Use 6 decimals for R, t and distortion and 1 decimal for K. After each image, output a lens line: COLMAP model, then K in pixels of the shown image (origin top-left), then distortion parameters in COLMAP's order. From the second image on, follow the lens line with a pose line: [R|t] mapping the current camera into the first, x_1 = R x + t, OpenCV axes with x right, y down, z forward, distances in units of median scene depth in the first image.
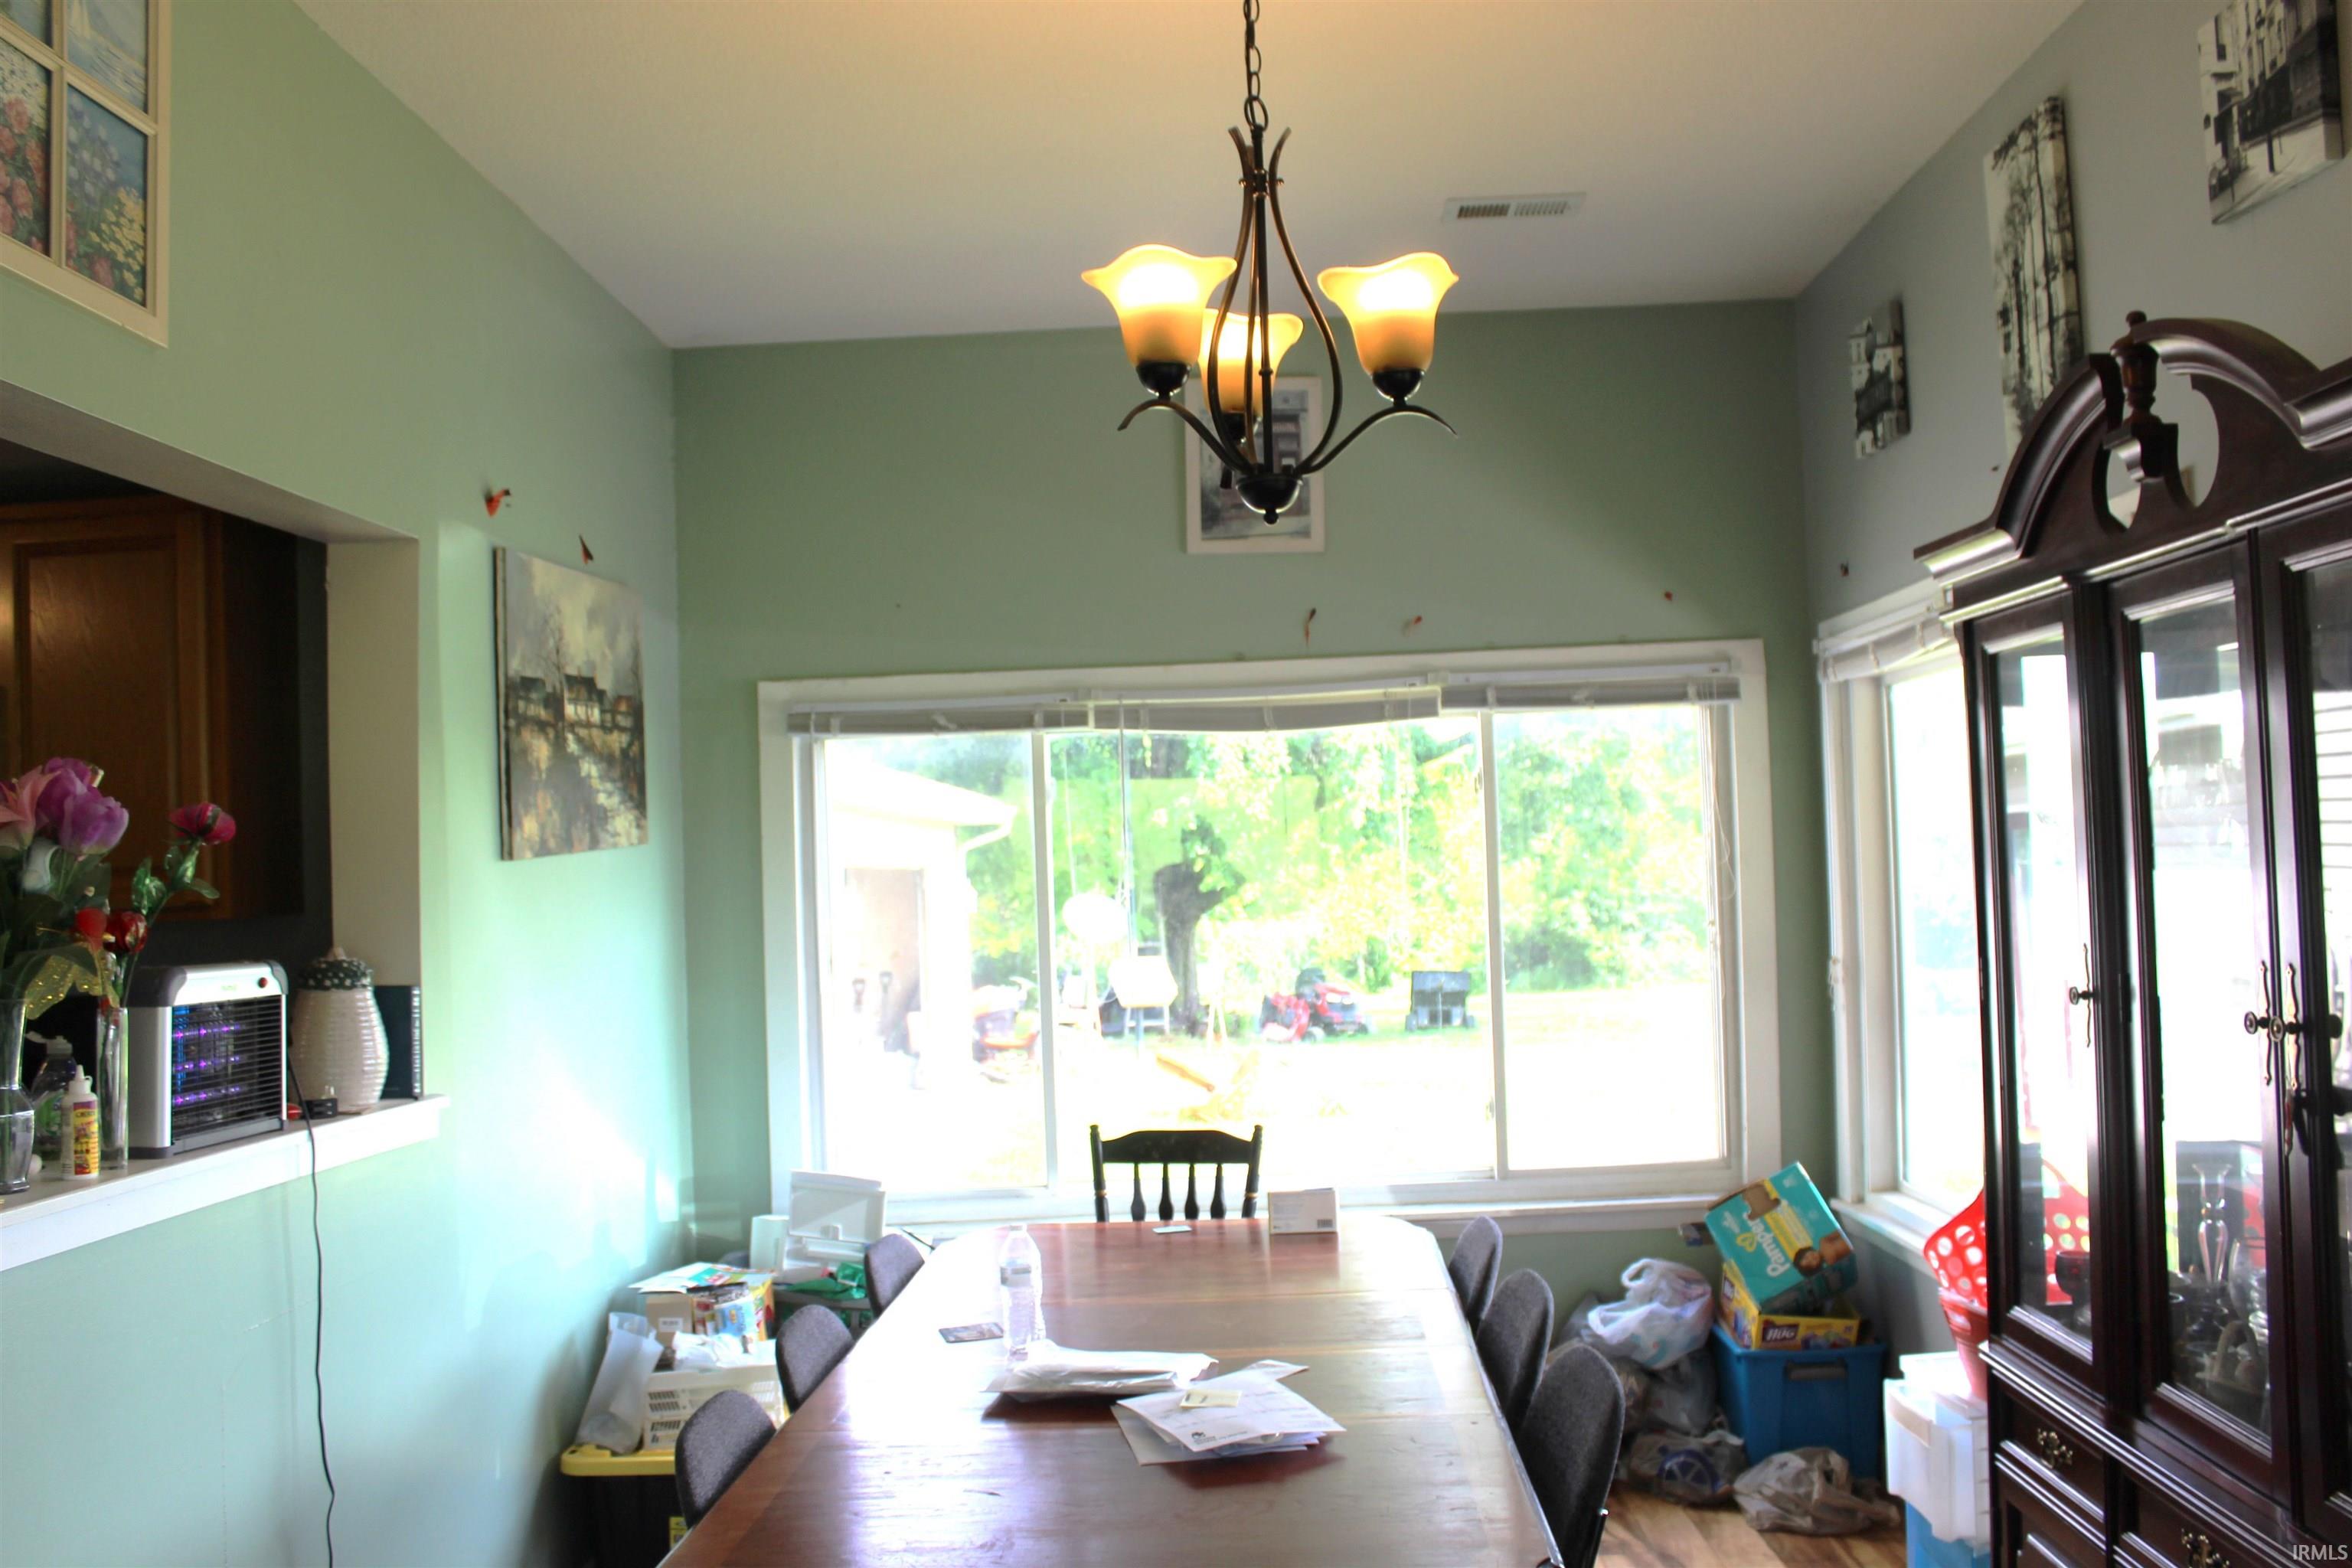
lens RADIAL K [[1955.0, 0, 1176.0], [0, 1955.0, 784.0], [0, 0, 1]] dist [-0.167006, 0.146024]
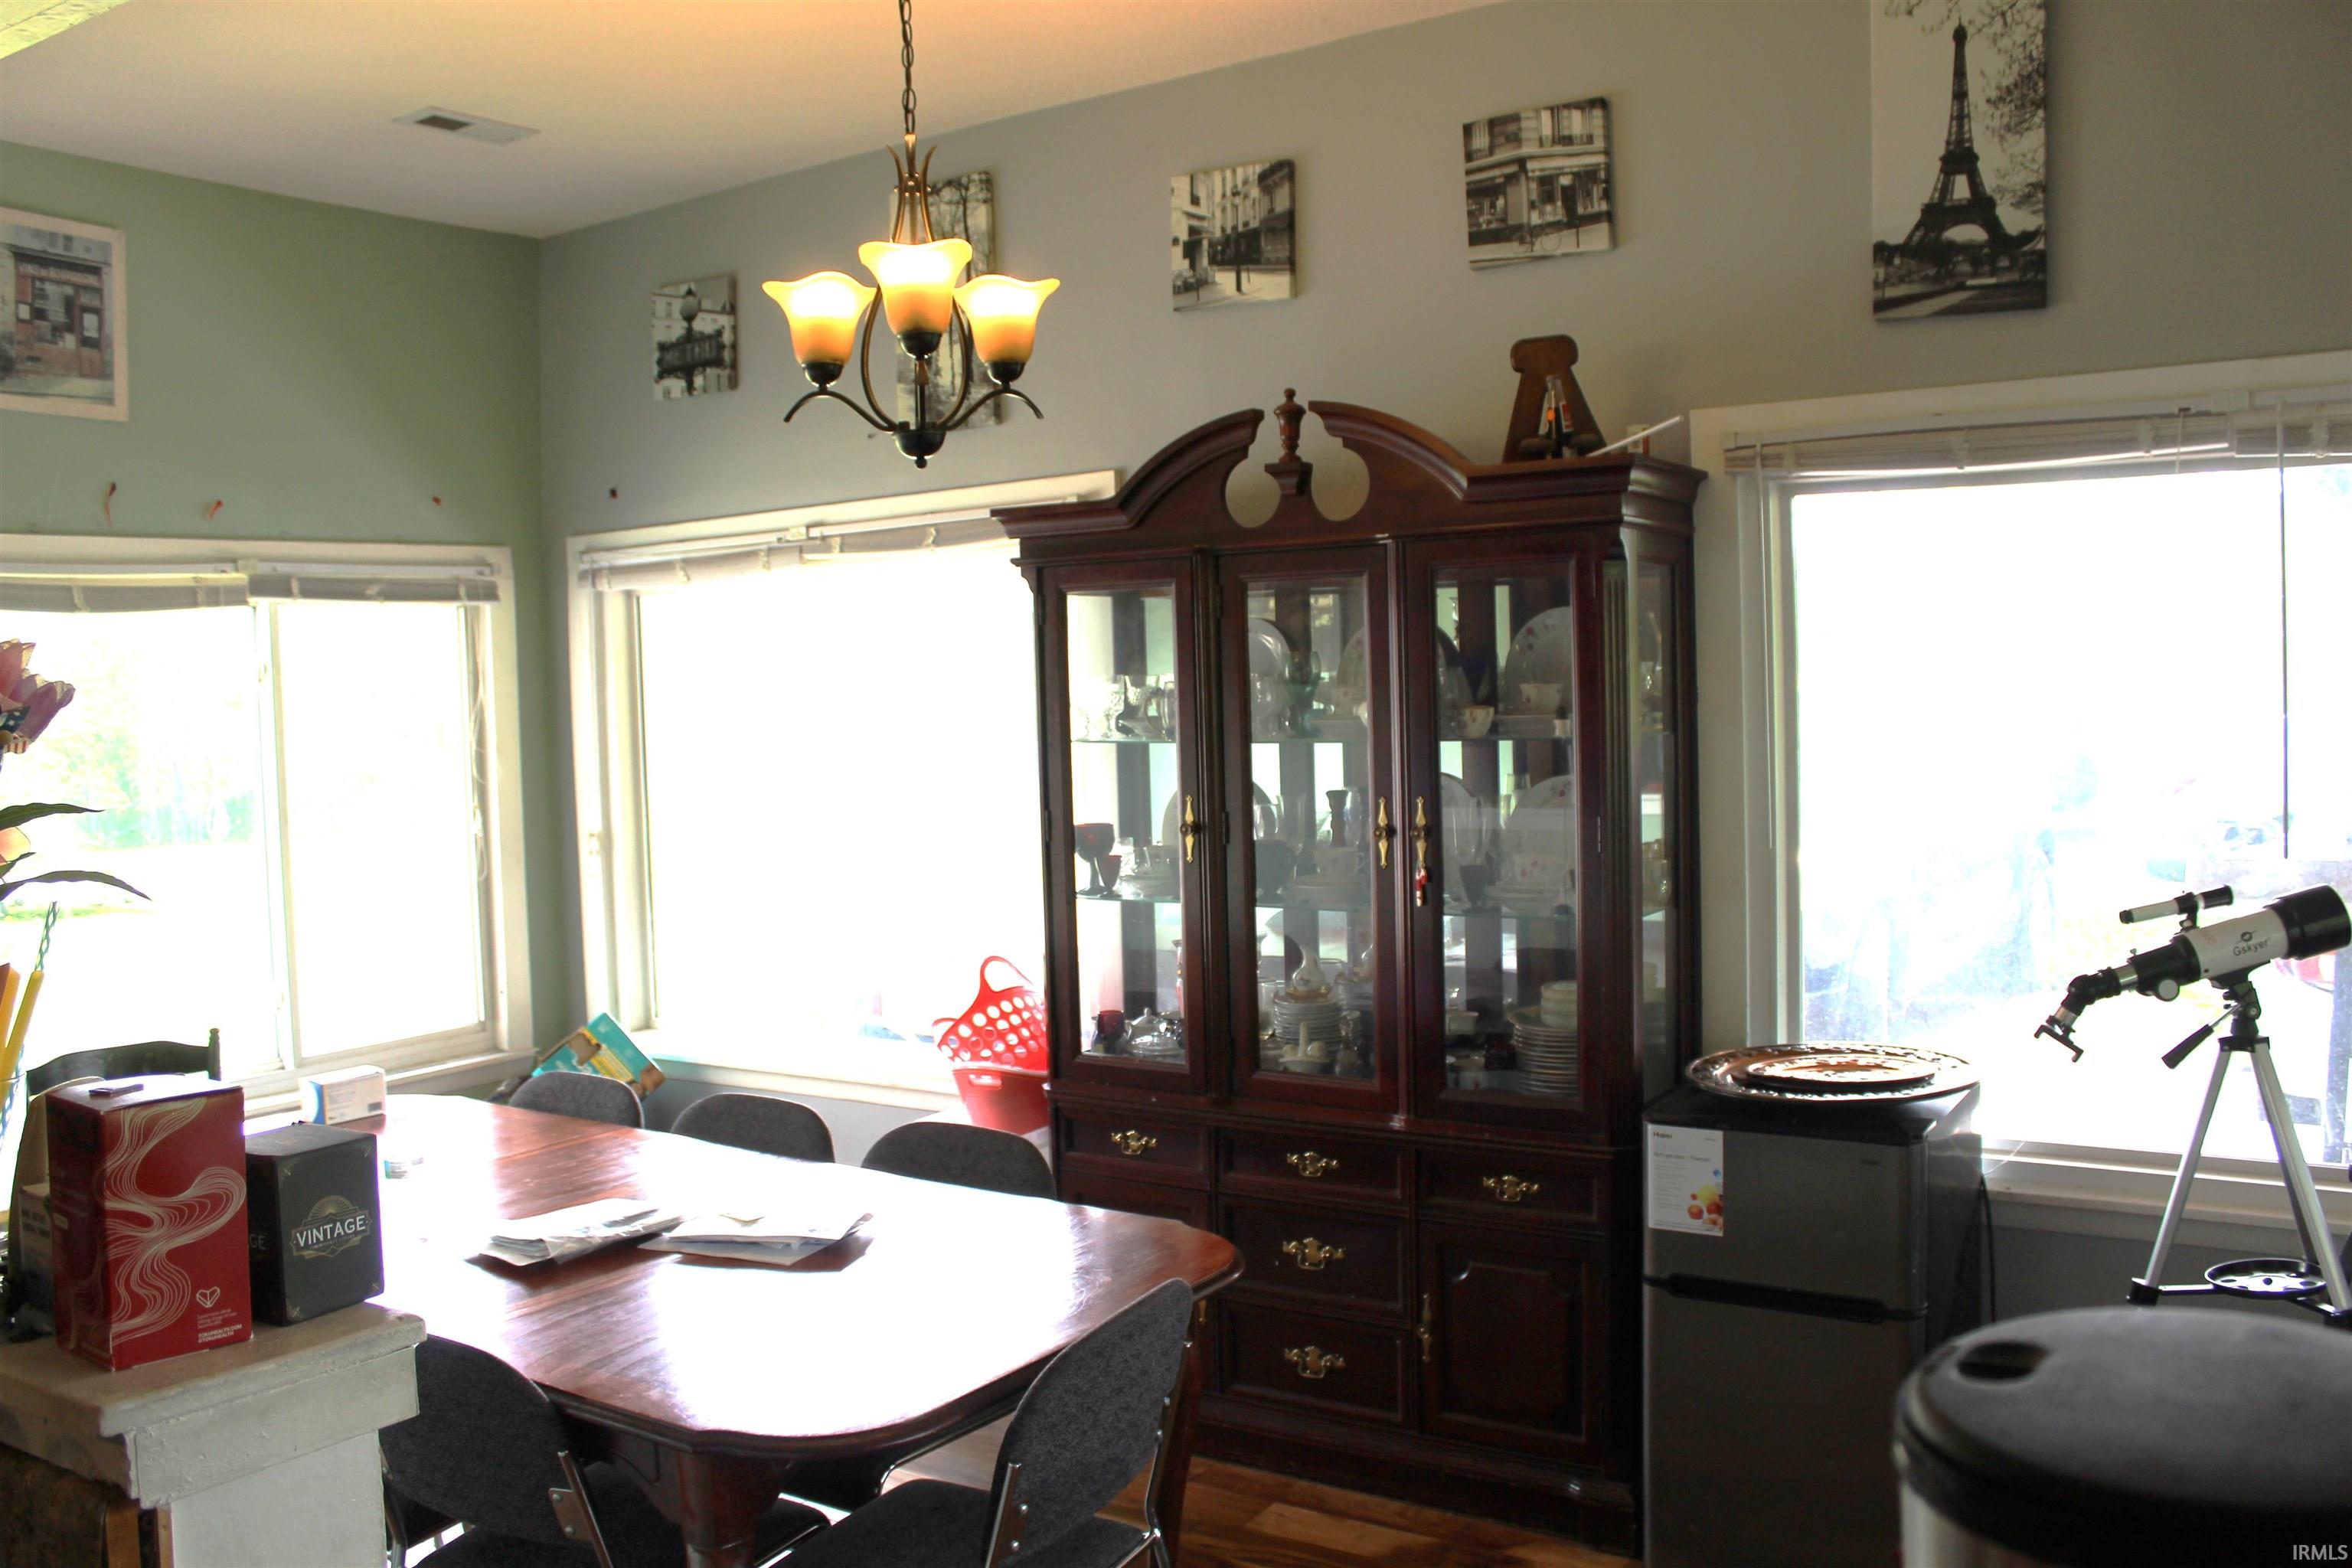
lens RADIAL K [[1955.0, 0, 1176.0], [0, 1955.0, 784.0], [0, 0, 1]] dist [-0.167006, 0.146024]
pose [[0.529895, -0.026818, 0.847639, -0.485656], [-0.018975, 0.998875, 0.043465, 0.005663], [-0.847851, -0.039116, 0.528790, 0.110136]]
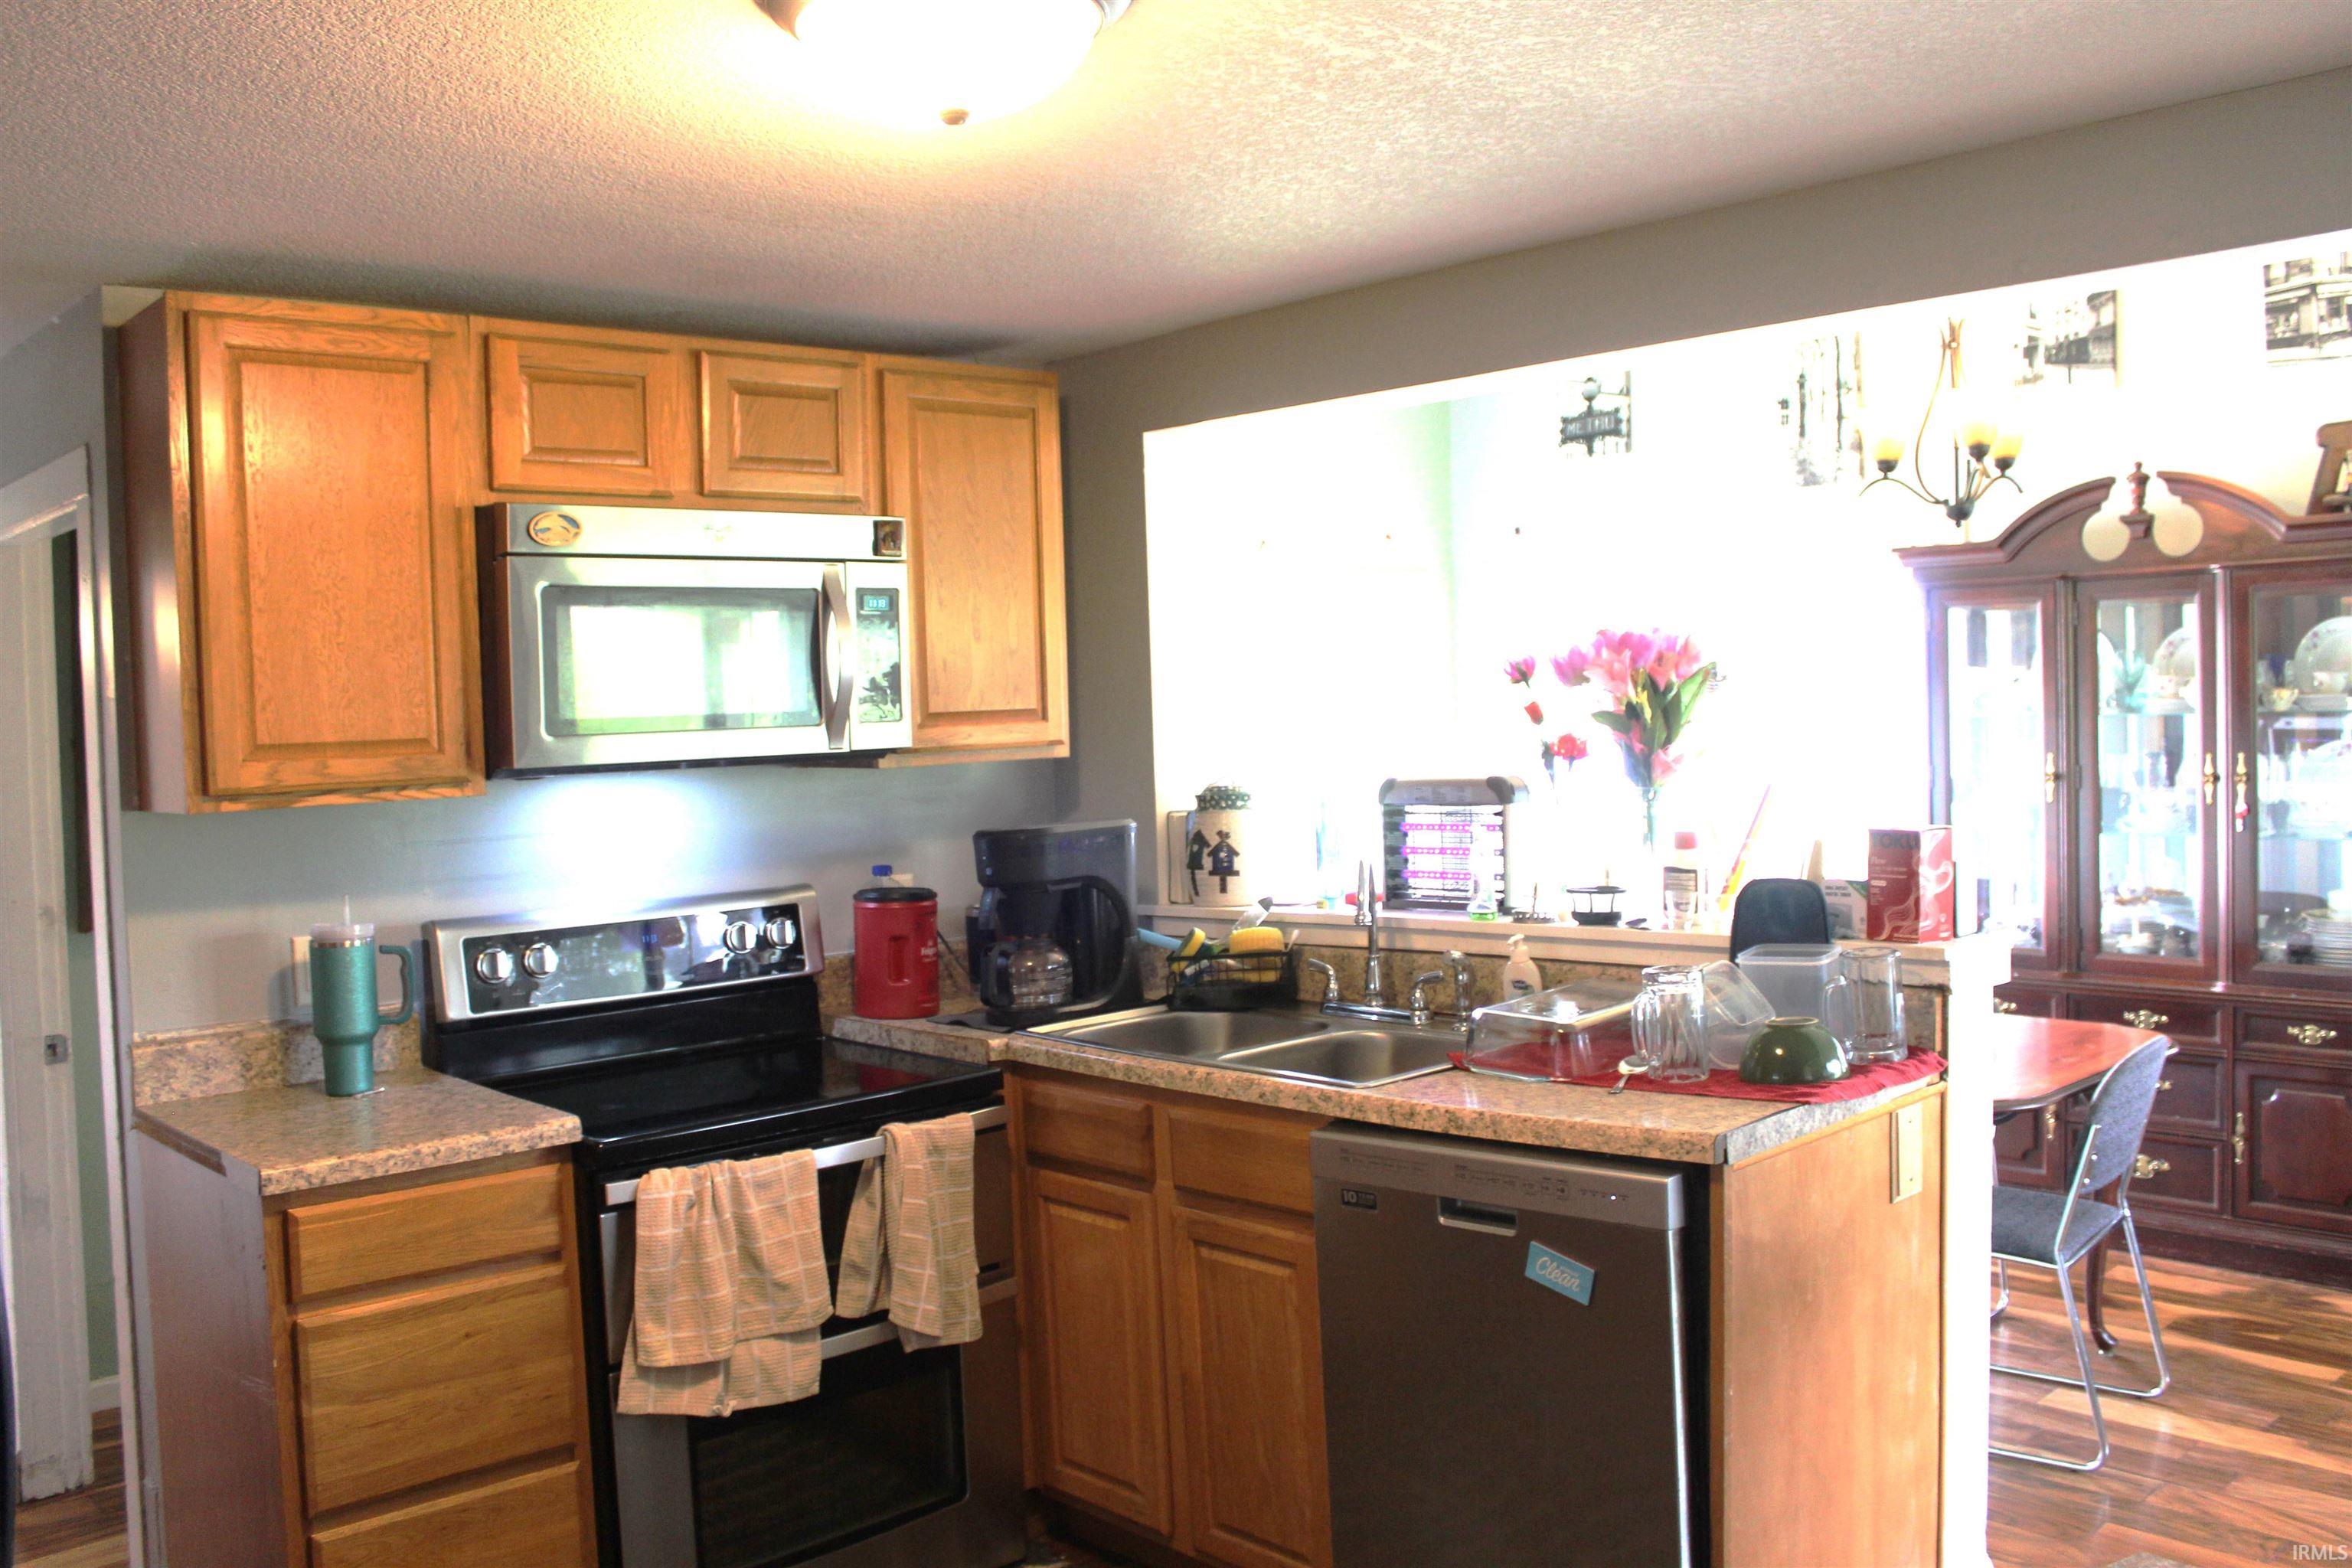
lens RADIAL K [[1955.0, 0, 1176.0], [0, 1955.0, 784.0], [0, 0, 1]] dist [-0.167006, 0.146024]
pose [[0.721983, -0.014898, 0.691751, -0.963452], [-0.019237, 0.998949, 0.041593, 0.029511], [-0.691643, -0.043337, 0.720938, 0.091077]]
